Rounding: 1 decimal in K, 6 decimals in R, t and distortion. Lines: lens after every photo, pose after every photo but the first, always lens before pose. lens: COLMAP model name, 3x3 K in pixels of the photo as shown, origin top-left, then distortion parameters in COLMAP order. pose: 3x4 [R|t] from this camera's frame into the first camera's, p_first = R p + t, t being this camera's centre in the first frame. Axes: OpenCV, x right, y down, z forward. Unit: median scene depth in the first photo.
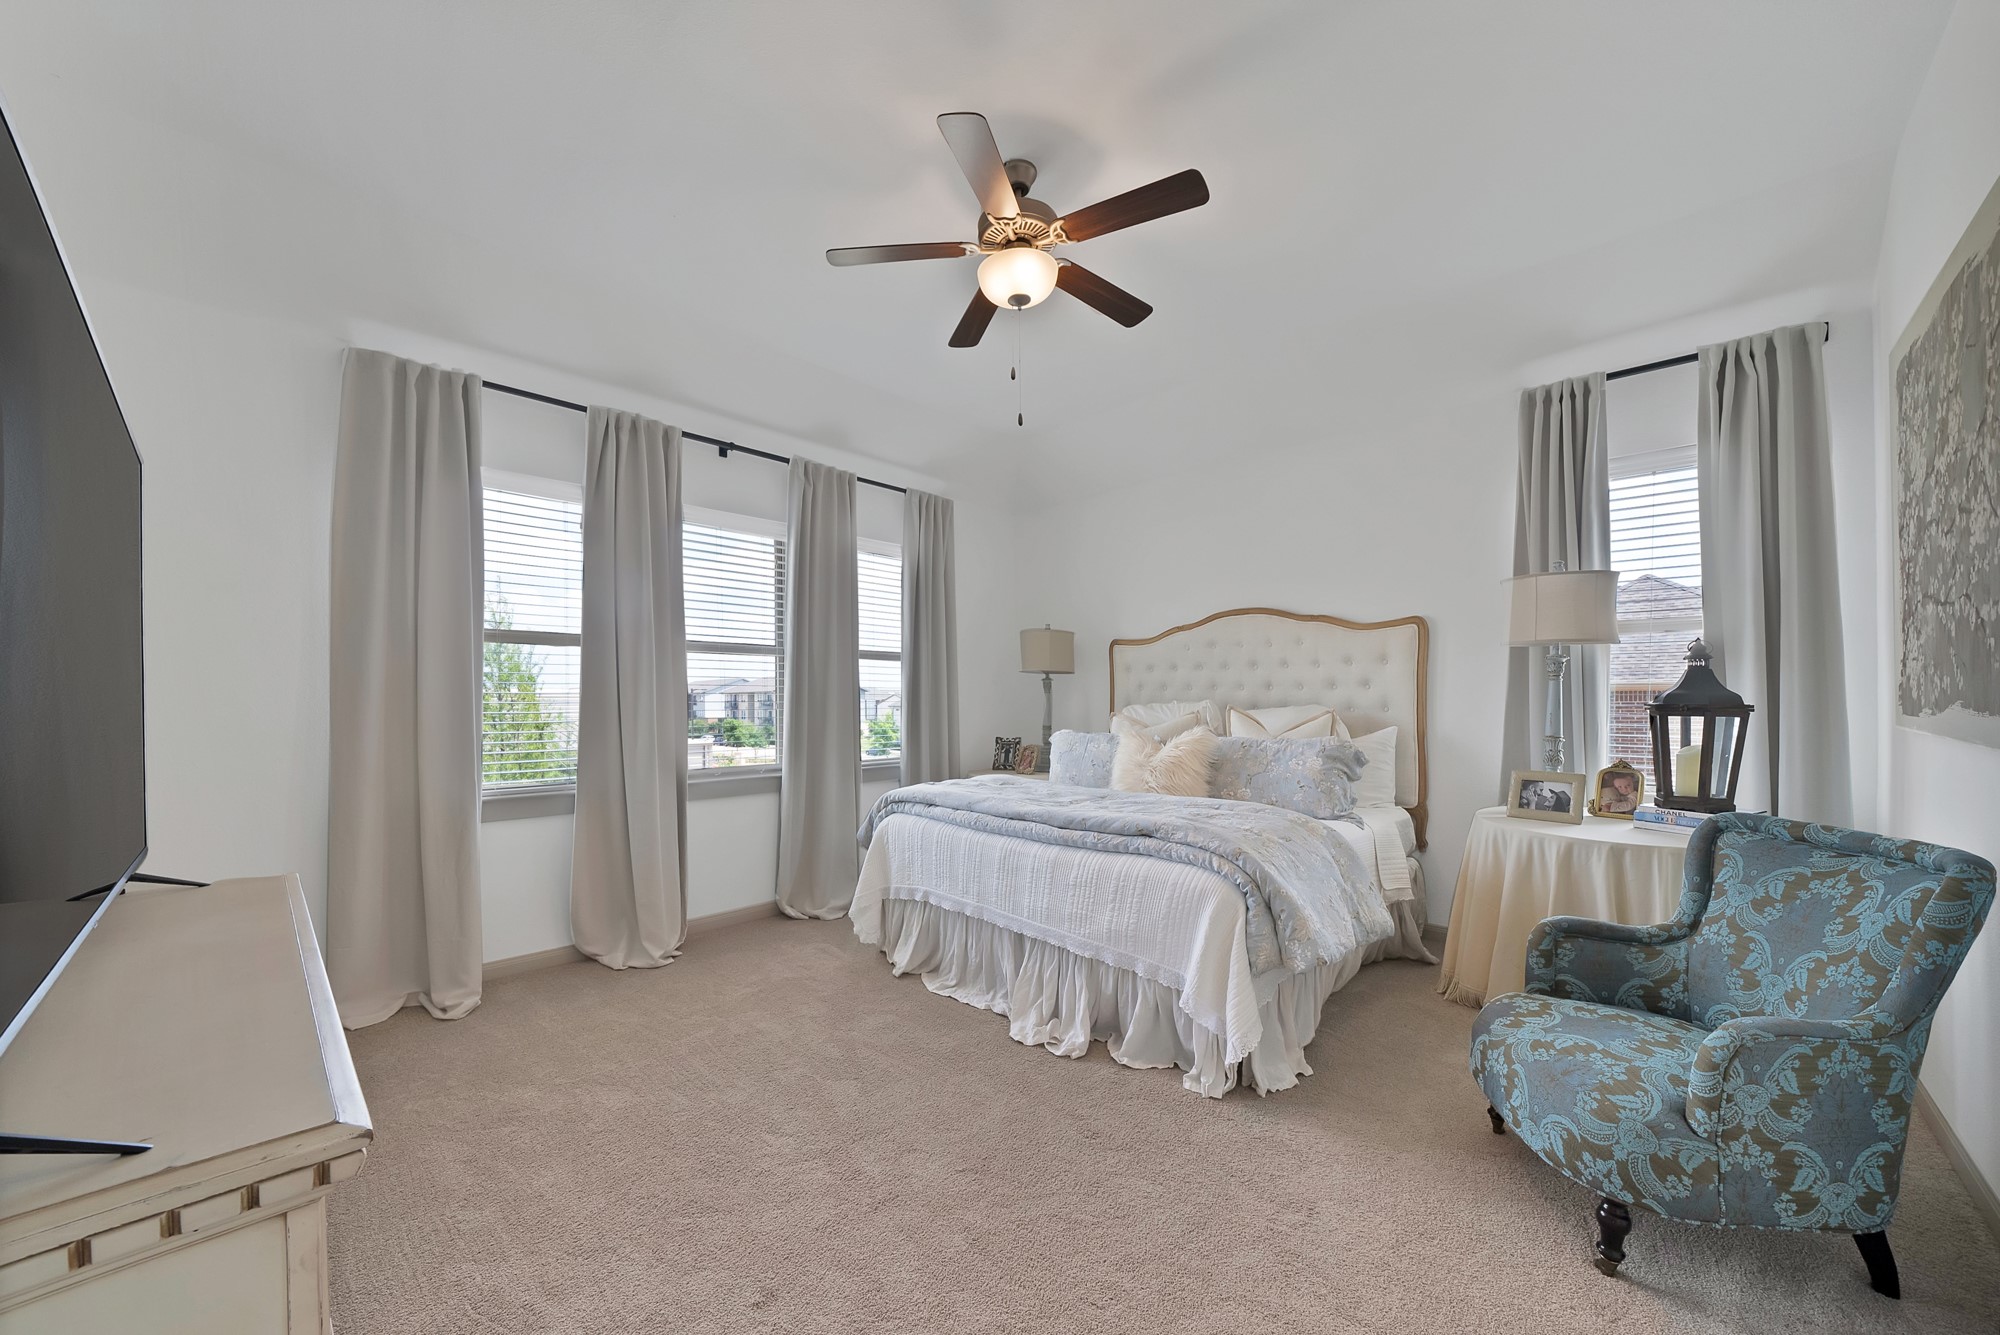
lens RADIAL K [[758.2, 0, 1014.7], [0, 758.2, 677.1], [0, 0, 1]] dist [-0.001192, -0.000100]
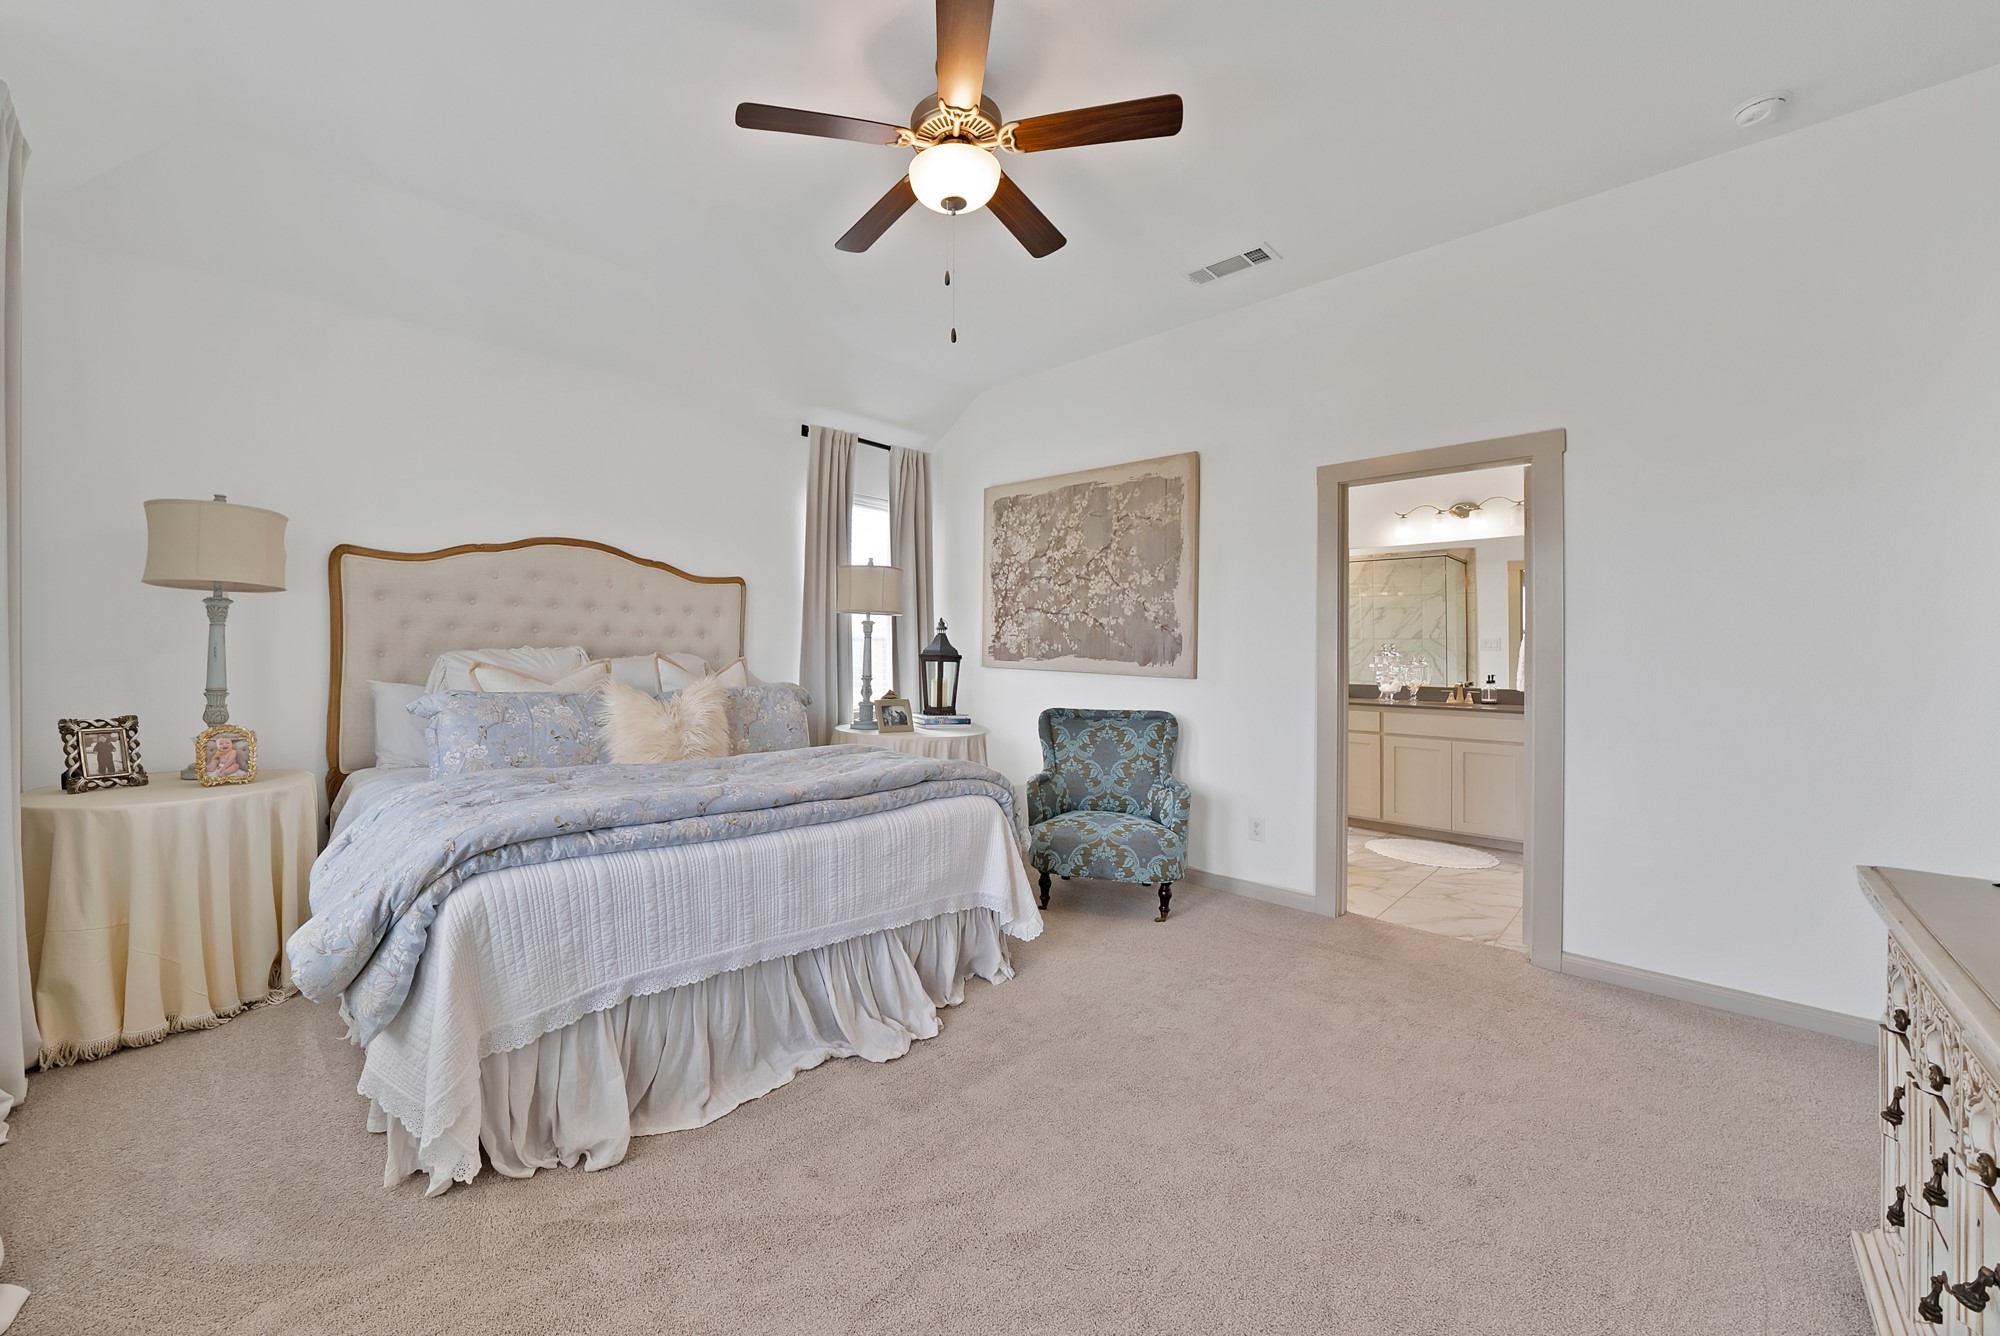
lens RADIAL K [[667.2, 0, 994.2], [0, 667.2, 640.6], [0, 0, 1]] dist [0.000475, 0.000012]
pose [[0.071104, 0.027906, 0.997078, -0.640574], [-0.042920, 0.998768, -0.024893, 0.035185], [-0.996545, -0.041024, 0.072214, 0.761355]]
